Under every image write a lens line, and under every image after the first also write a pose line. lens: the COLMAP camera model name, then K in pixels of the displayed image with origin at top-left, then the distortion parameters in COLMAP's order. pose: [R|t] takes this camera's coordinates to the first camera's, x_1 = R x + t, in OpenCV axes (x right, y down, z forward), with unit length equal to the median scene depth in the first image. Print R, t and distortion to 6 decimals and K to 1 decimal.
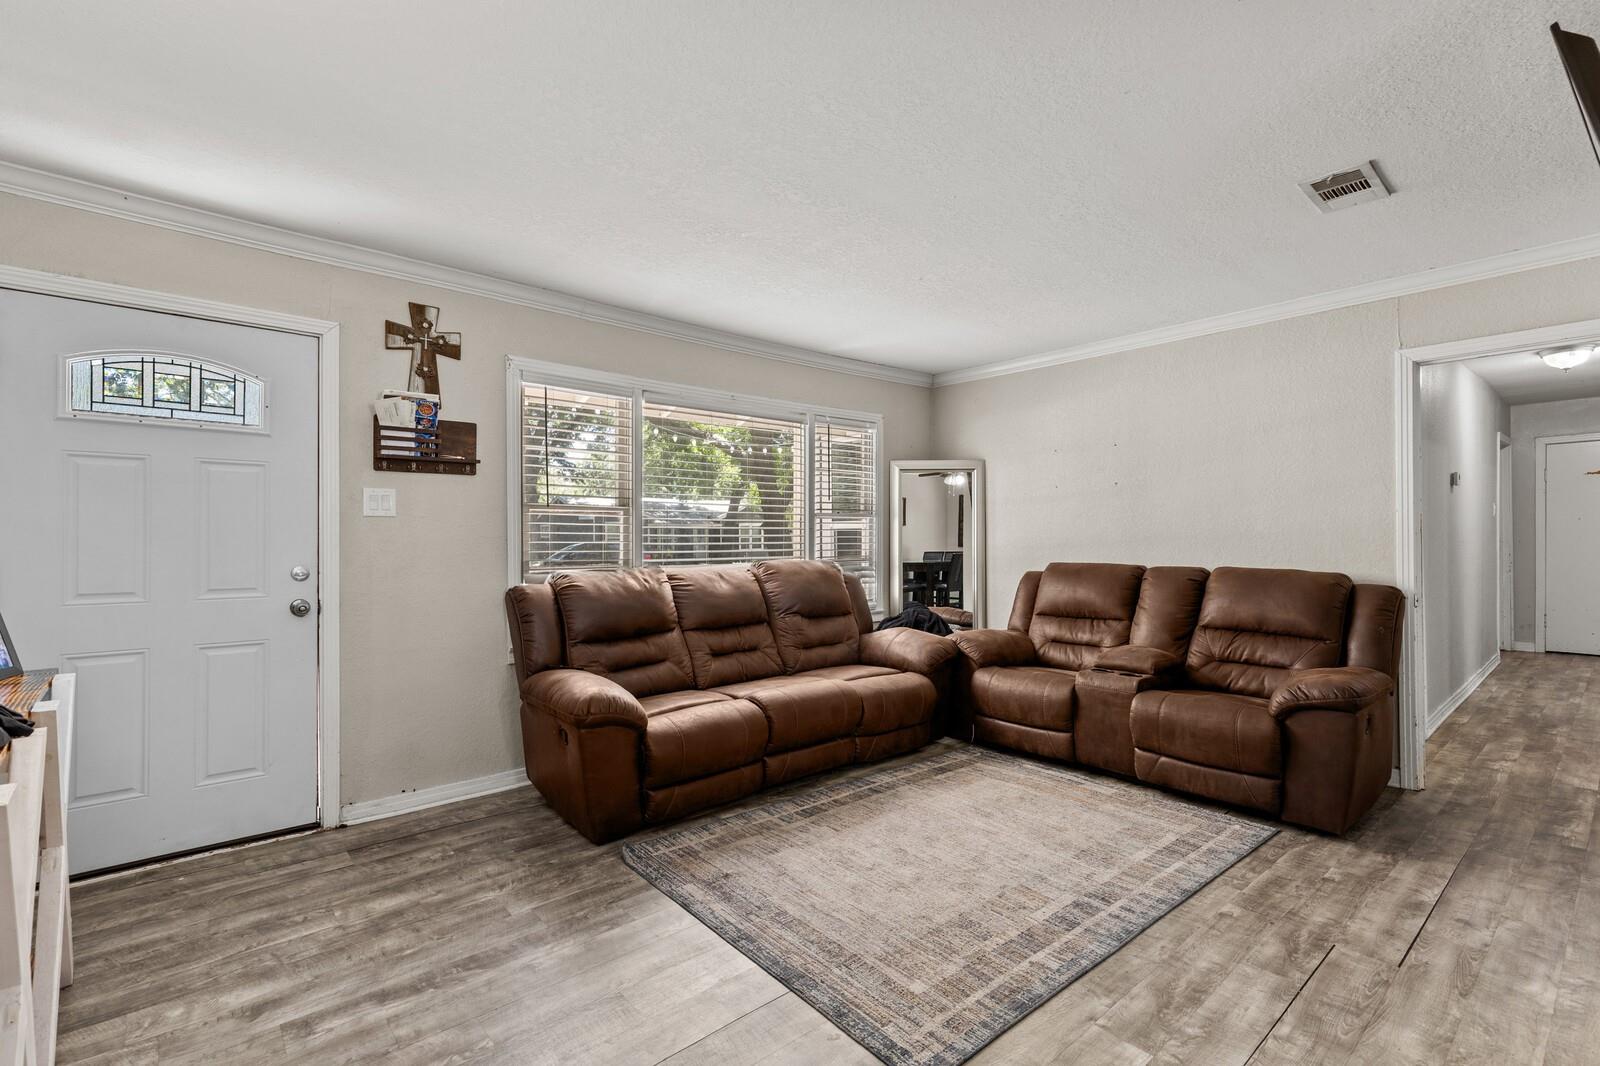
lens RADIAL K [[732.3, 0, 799.2], [0, 732.3, 537.5], [0, 0, 1]] dist [0.005540, 0.000239]
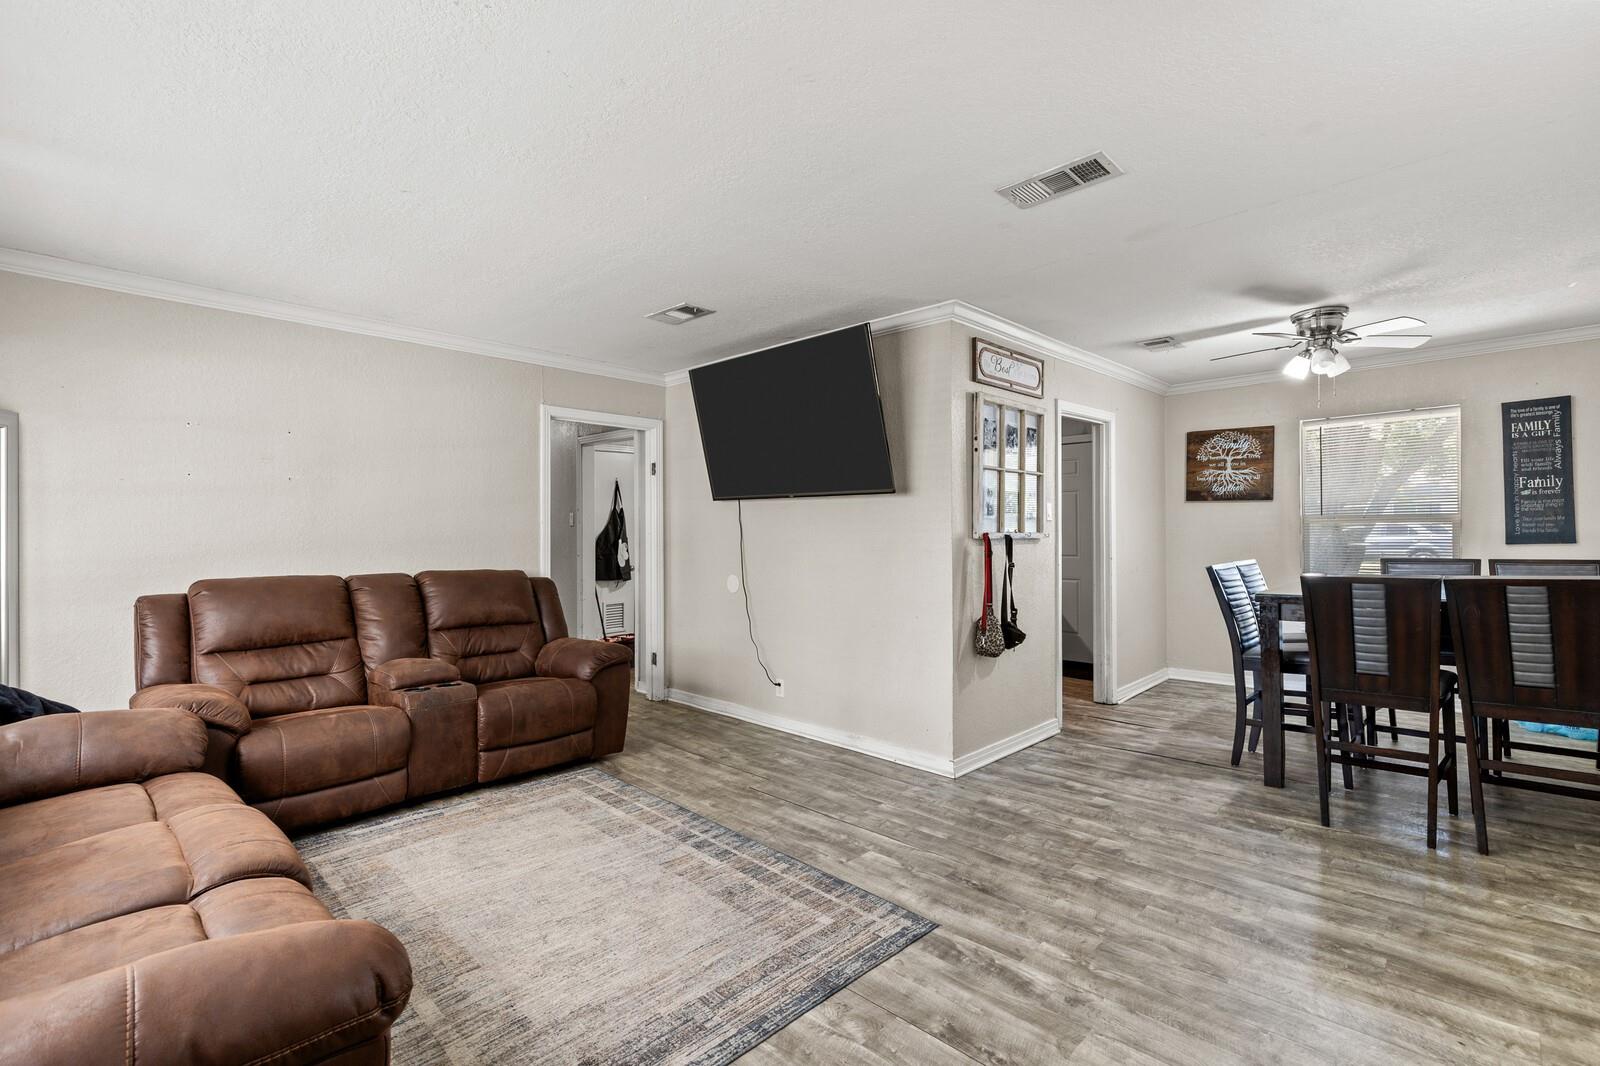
lens RADIAL K [[732.3, 0, 798.5], [0, 732.3, 528.7], [0, 0, 1]] dist [0.005540, 0.000239]
pose [[-0.098504, 0.013764, 0.995042, -0.726664], [0.008263, 0.999881, -0.013013, -0.002527], [-0.995102, 0.006941, -0.098606, 0.823888]]
